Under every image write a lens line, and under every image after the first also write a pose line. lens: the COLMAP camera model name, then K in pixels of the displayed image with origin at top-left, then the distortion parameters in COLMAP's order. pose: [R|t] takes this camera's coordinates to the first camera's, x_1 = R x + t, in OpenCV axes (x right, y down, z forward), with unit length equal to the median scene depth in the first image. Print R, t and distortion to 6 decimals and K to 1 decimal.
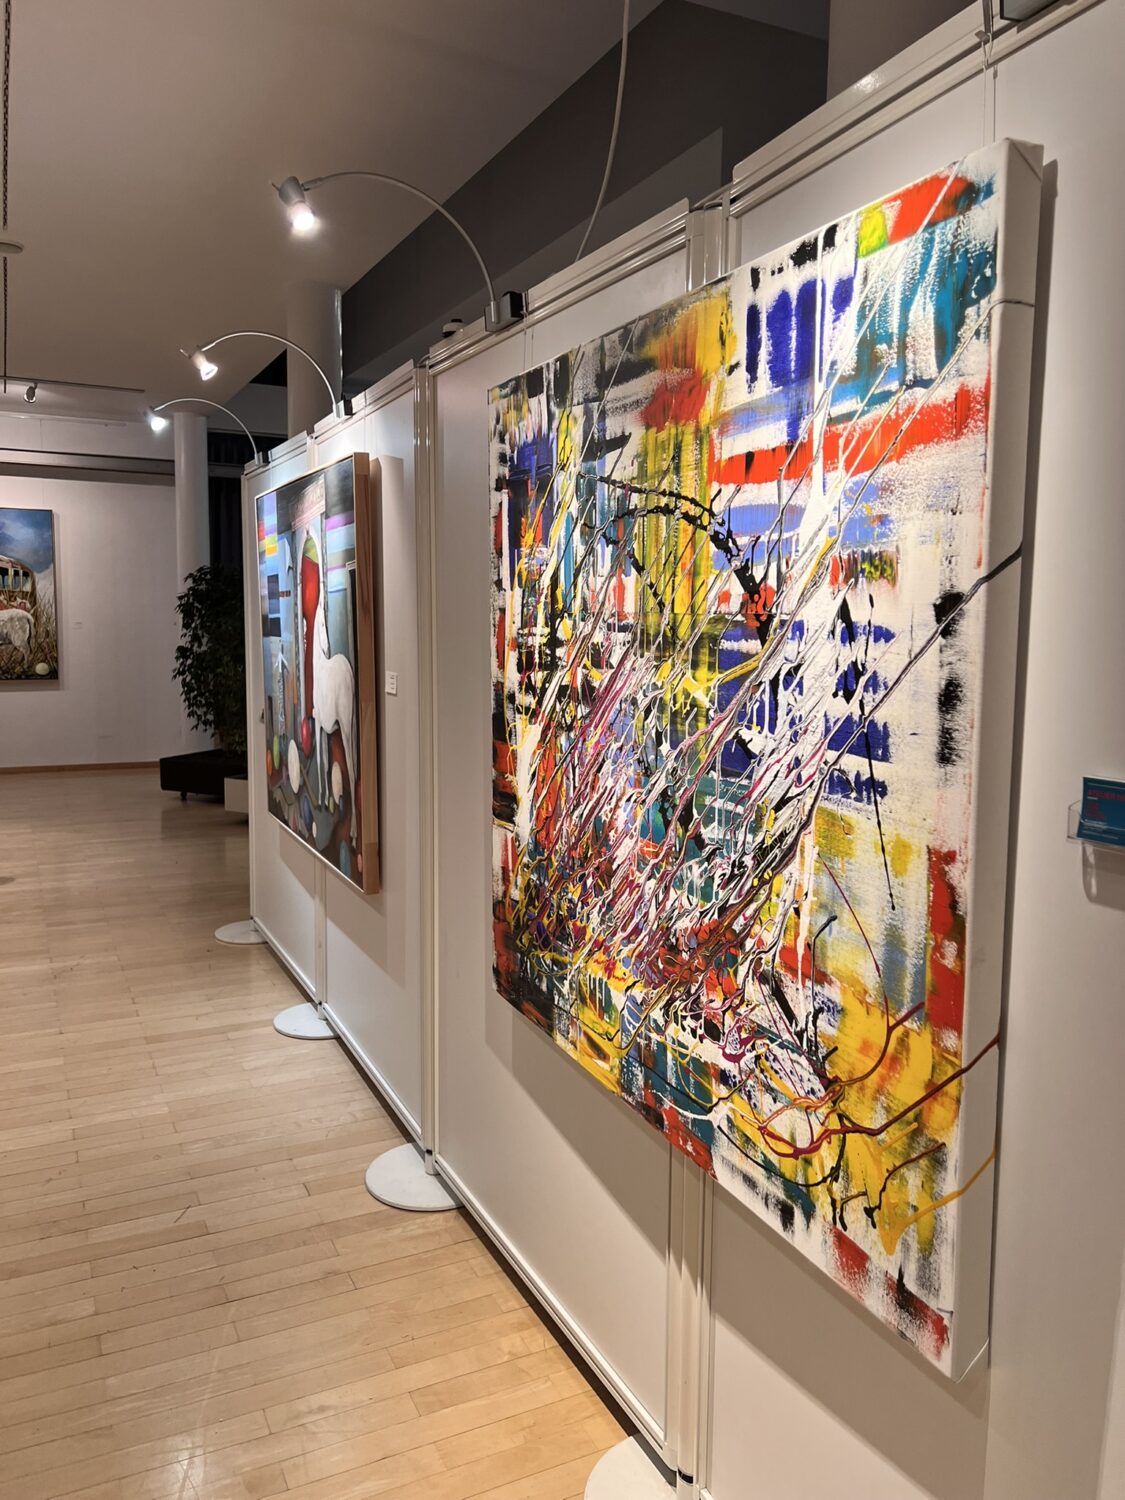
lens RADIAL K [[1142.9, 0, 567.3], [0, 1142.9, 755.6], [0, 0, 1]] dist [0.066102, -0.078426]
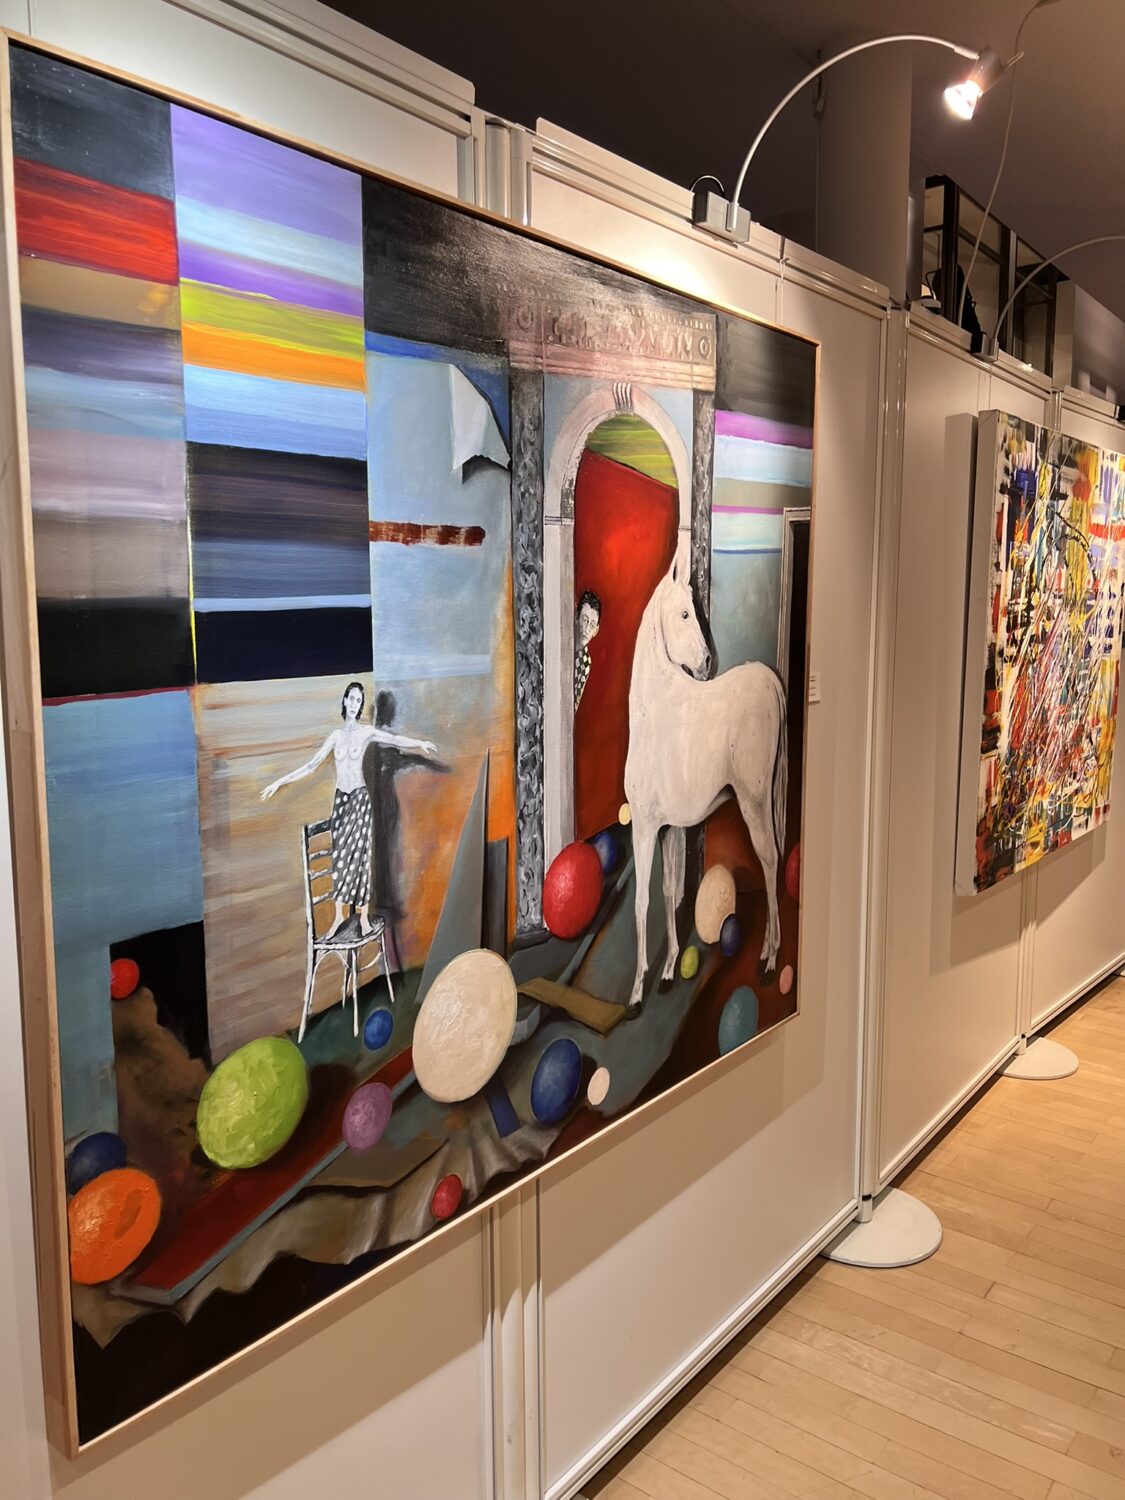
lens RADIAL K [[1142.9, 0, 559.5], [0, 1142.9, 738.7], [0, 0, 1]] dist [0.066102, -0.078426]
pose [[-0.444505, -0.117152, 0.888083, -1.080953], [0.108995, 0.976971, 0.183432, -0.269202], [-0.889121, 0.178333, -0.421499, 2.156420]]
